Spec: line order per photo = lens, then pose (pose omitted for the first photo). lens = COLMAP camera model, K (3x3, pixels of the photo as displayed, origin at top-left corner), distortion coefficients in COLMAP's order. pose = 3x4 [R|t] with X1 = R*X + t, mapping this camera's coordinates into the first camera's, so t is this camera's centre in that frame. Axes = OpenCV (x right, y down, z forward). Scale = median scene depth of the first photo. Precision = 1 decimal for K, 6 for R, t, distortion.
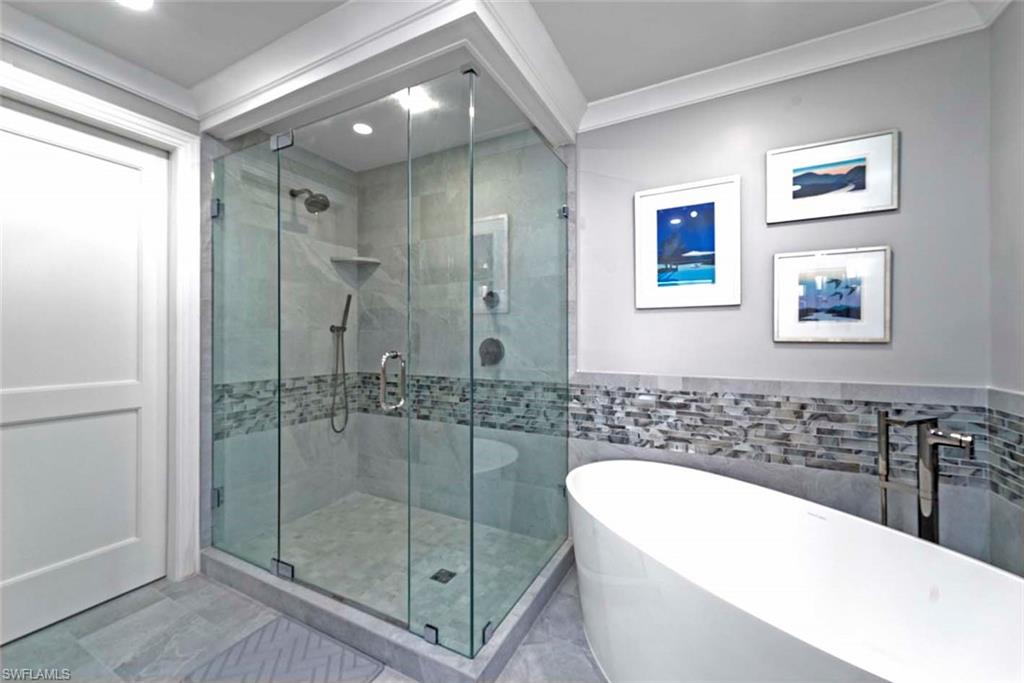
lens RADIAL K [[407.9, 0, 503.5], [0, 407.9, 338.7], [0, 0, 1]] dist [0.001571, 0.000320]
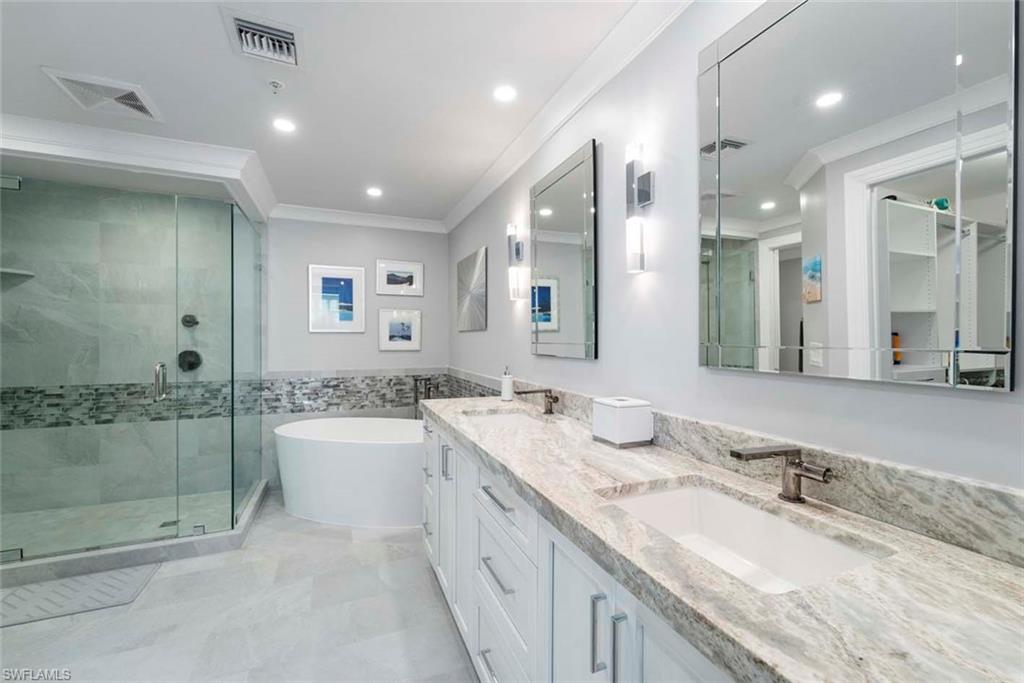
lens RADIAL K [[407.9, 0, 503.5], [0, 407.9, 338.7], [0, 0, 1]] dist [0.001571, 0.000320]
pose [[0.642149, 0.001945, 0.766578, -0.437458], [-0.001405, 0.999998, -0.001360, -0.042262], [-0.766579, -0.000204, 0.642150, -0.684655]]
